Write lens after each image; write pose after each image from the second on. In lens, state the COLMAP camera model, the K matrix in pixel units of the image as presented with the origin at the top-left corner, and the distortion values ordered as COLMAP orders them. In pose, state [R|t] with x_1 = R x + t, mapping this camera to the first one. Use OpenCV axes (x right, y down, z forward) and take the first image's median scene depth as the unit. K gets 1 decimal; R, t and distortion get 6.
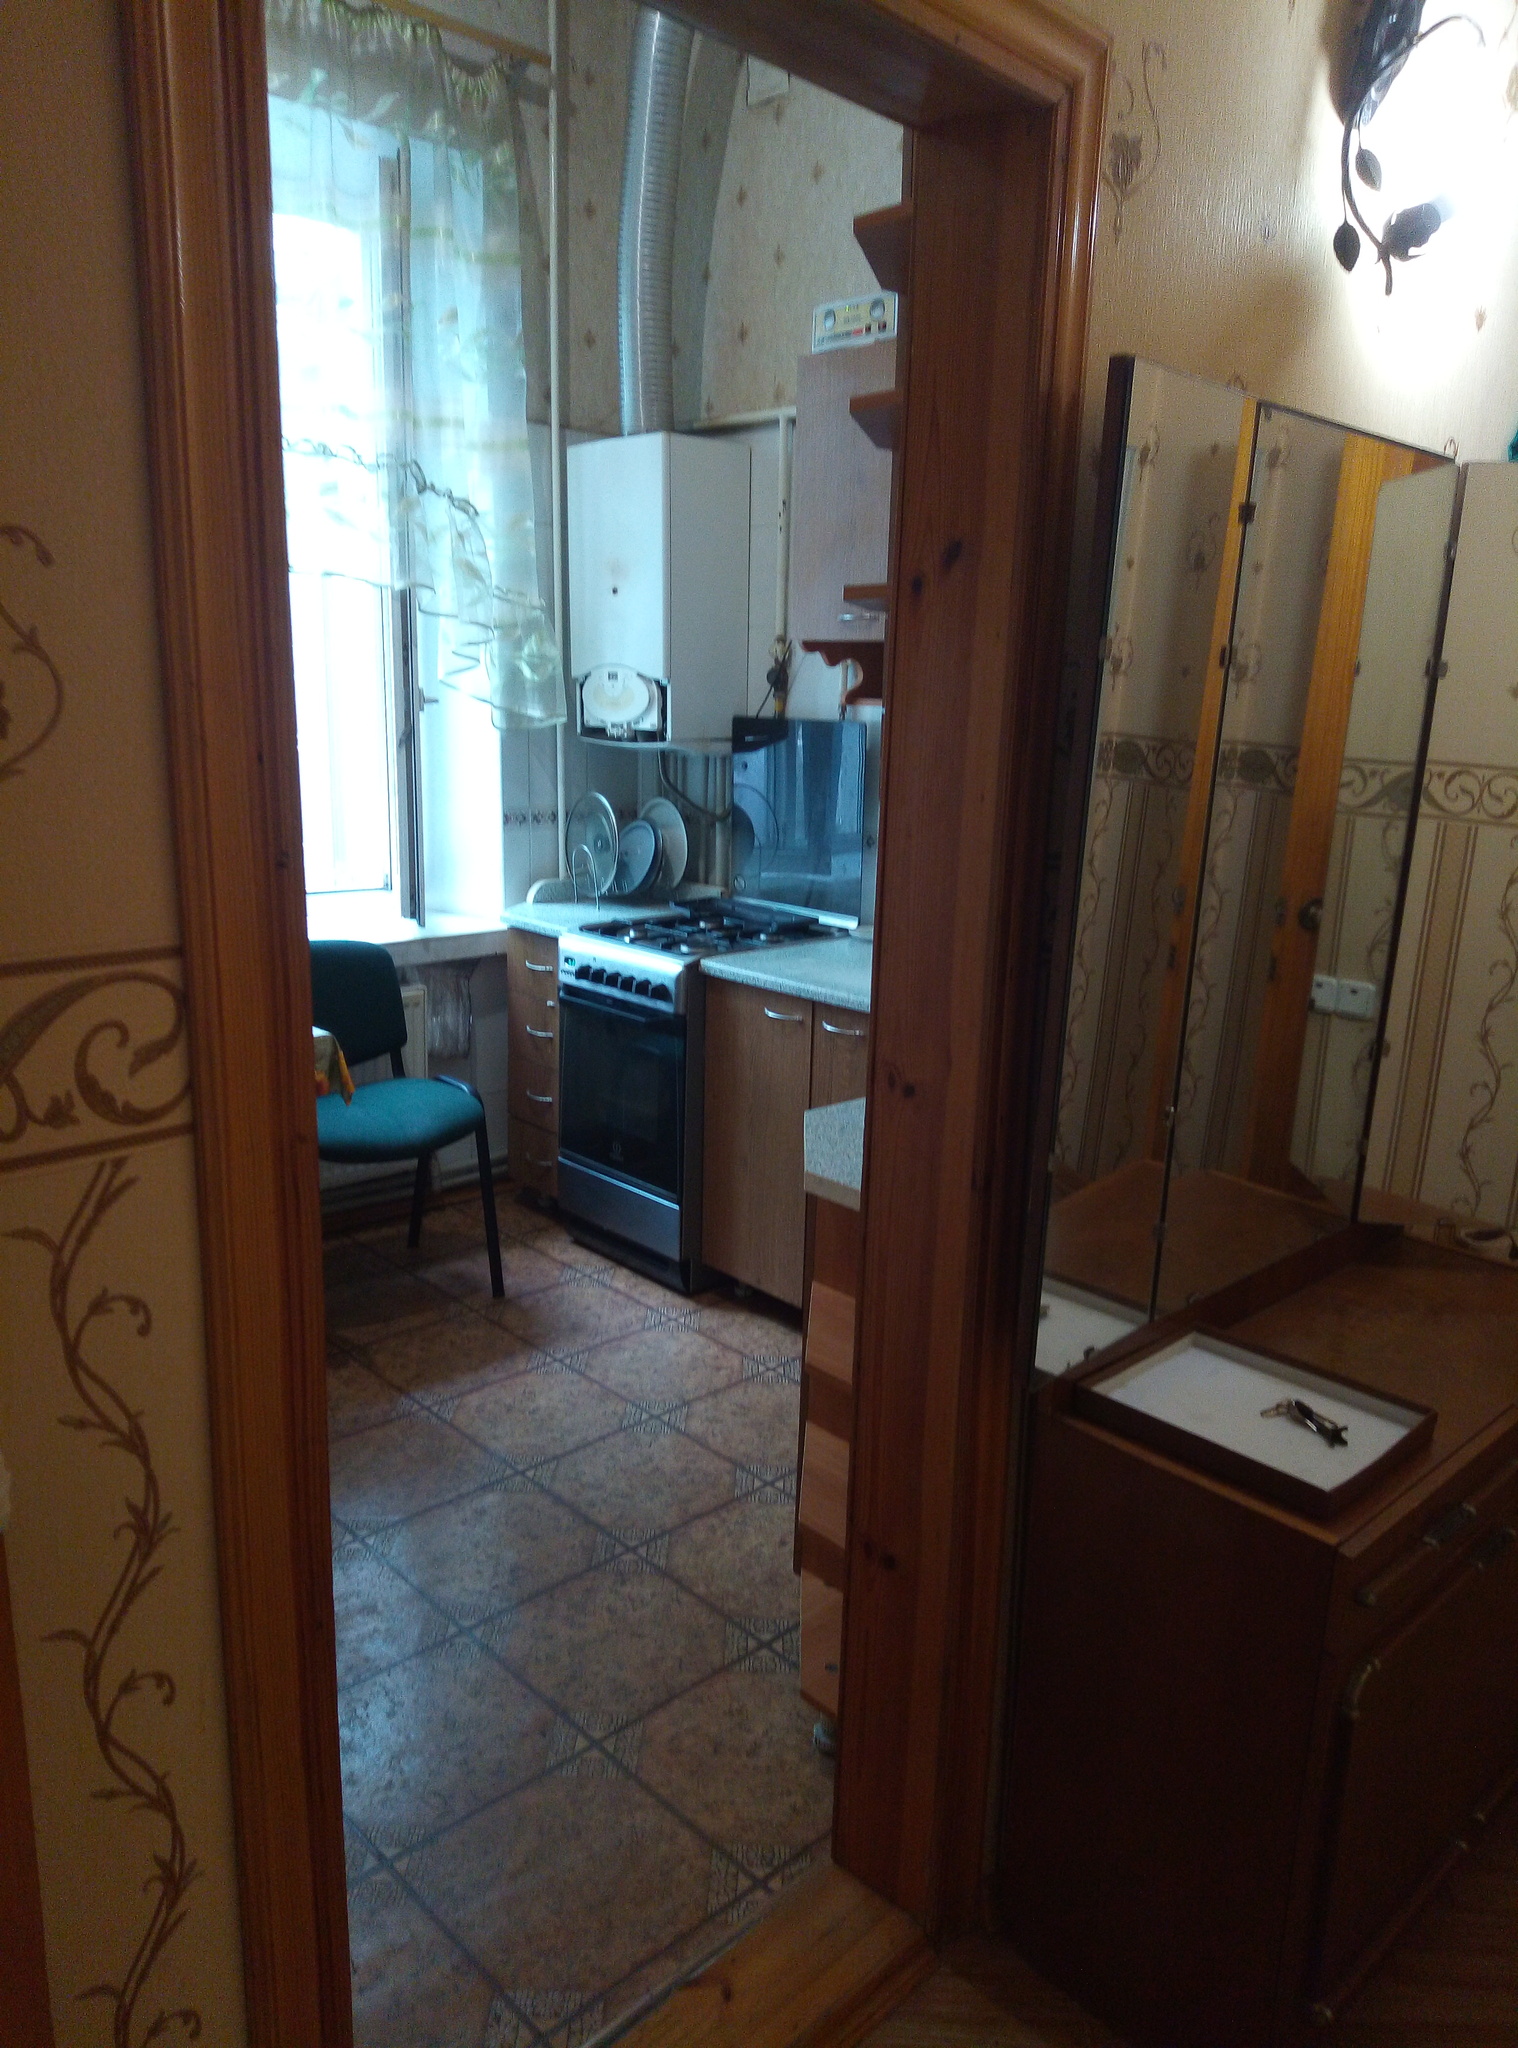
lens RADIAL K [[1441.1, 0, 747.4], [0, 1441.1, 1026.2], [0, 0, 1]] dist [0.049935, -0.051517]
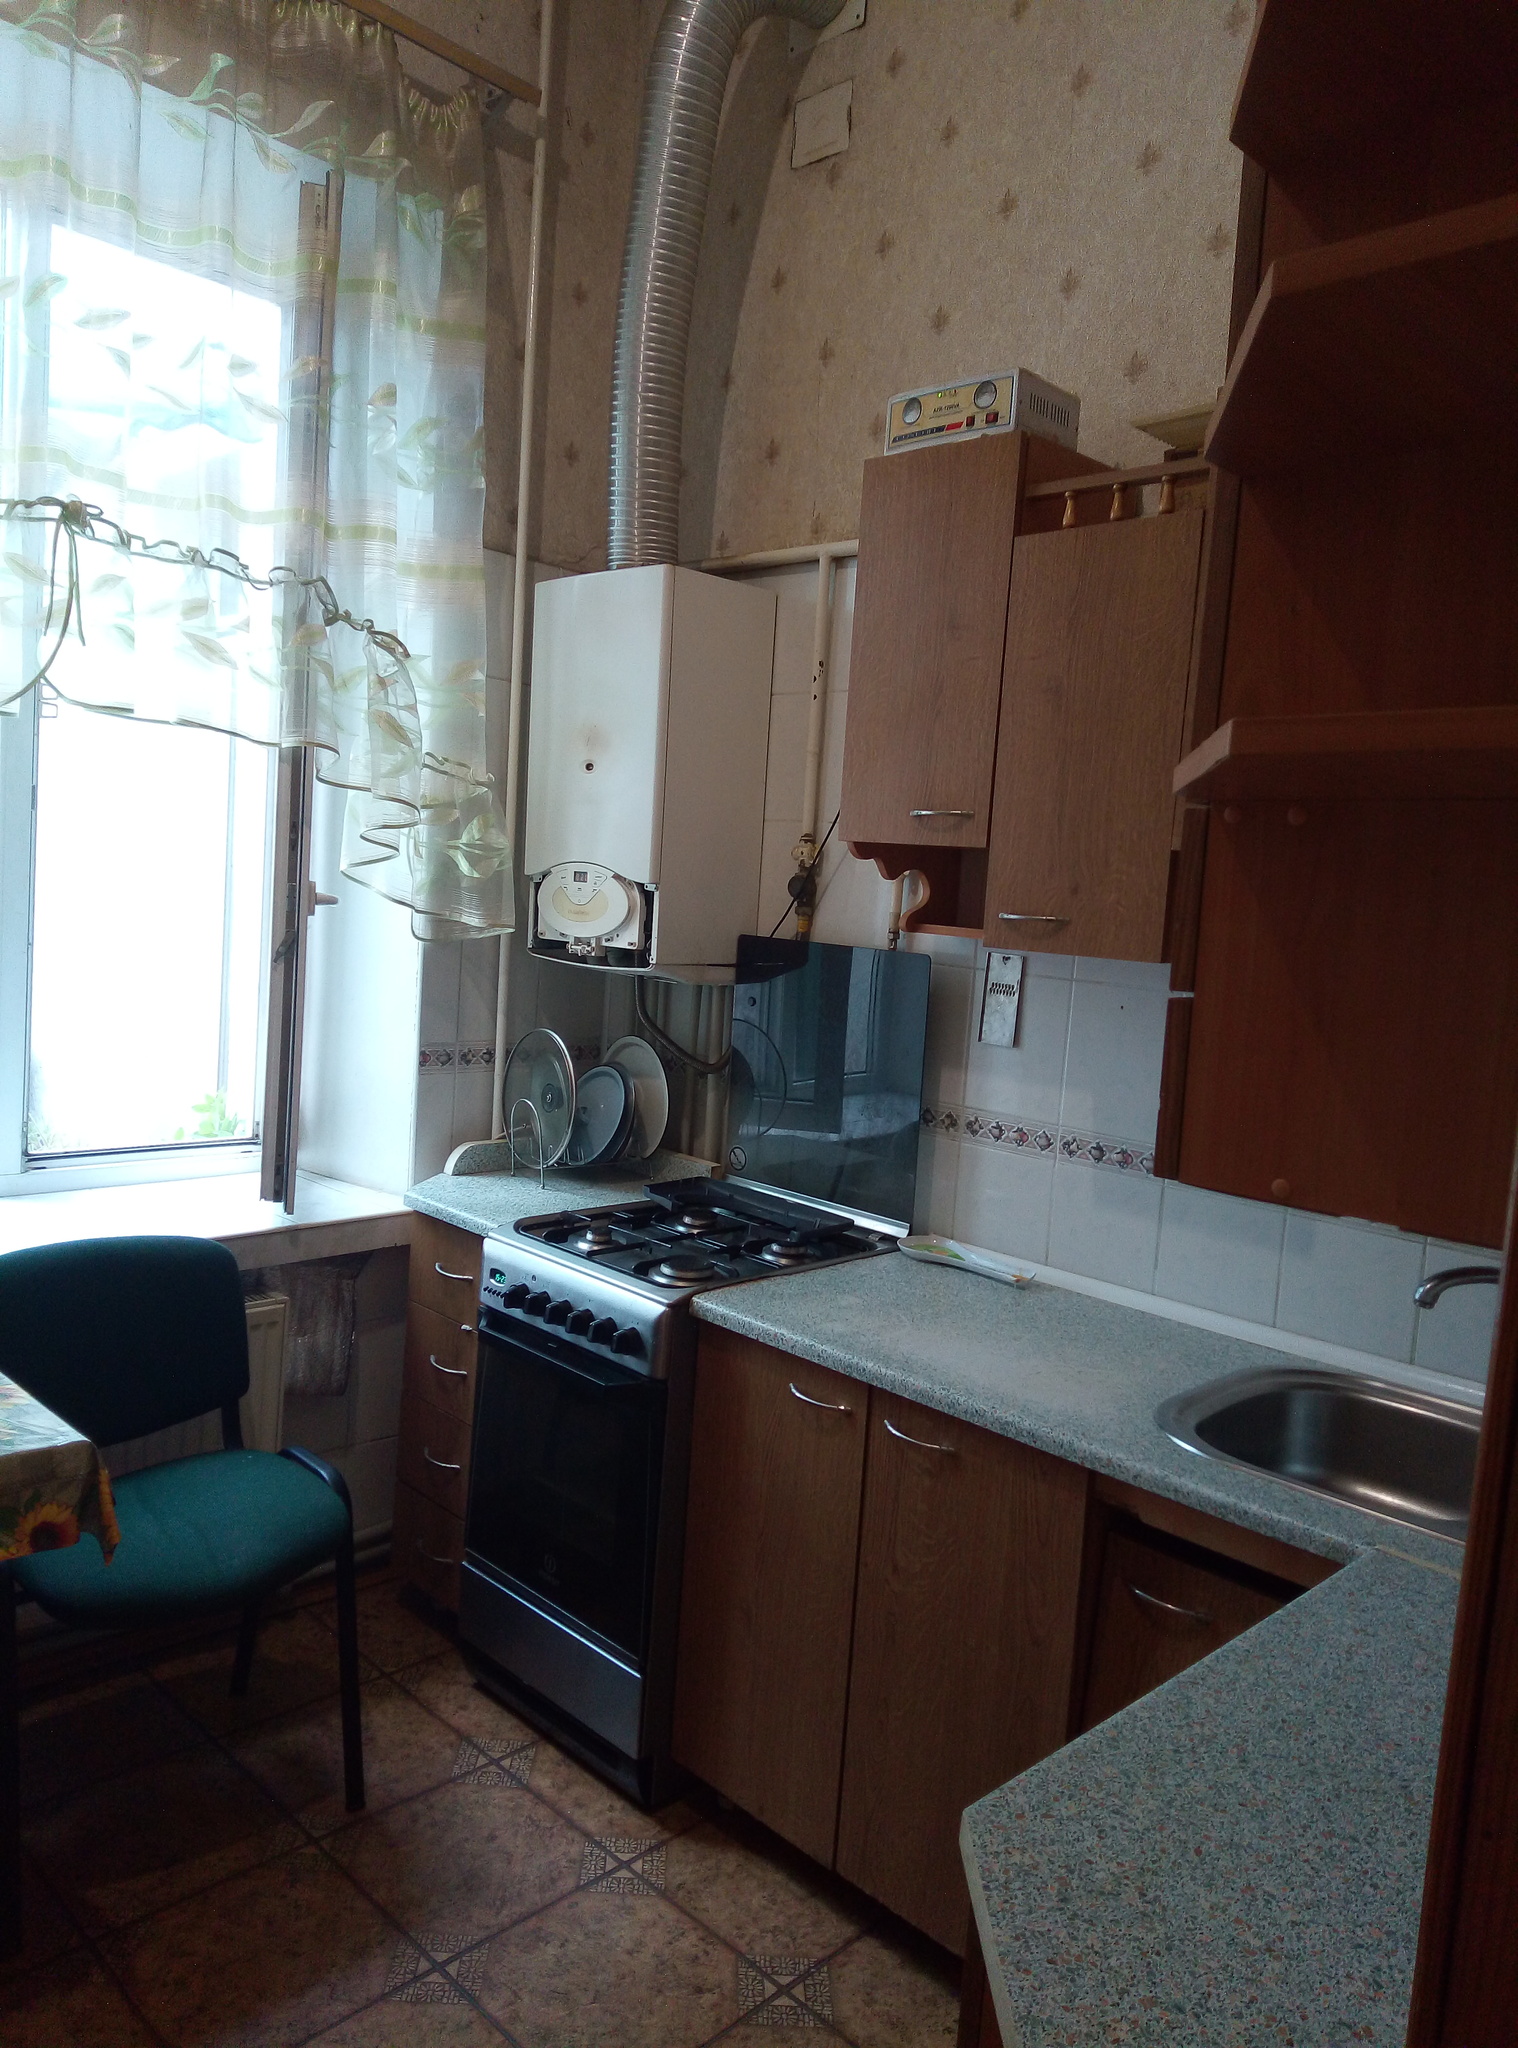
lens RADIAL K [[1441.1, 0, 744.9], [0, 1441.1, 1012.6], [0, 0, 1]] dist [0.049935, -0.051517]
pose [[0.998501, 0.039988, 0.037361, -0.035465], [-0.034421, 0.989650, -0.139315, -0.077323], [-0.042546, 0.137820, 0.989543, 0.290144]]
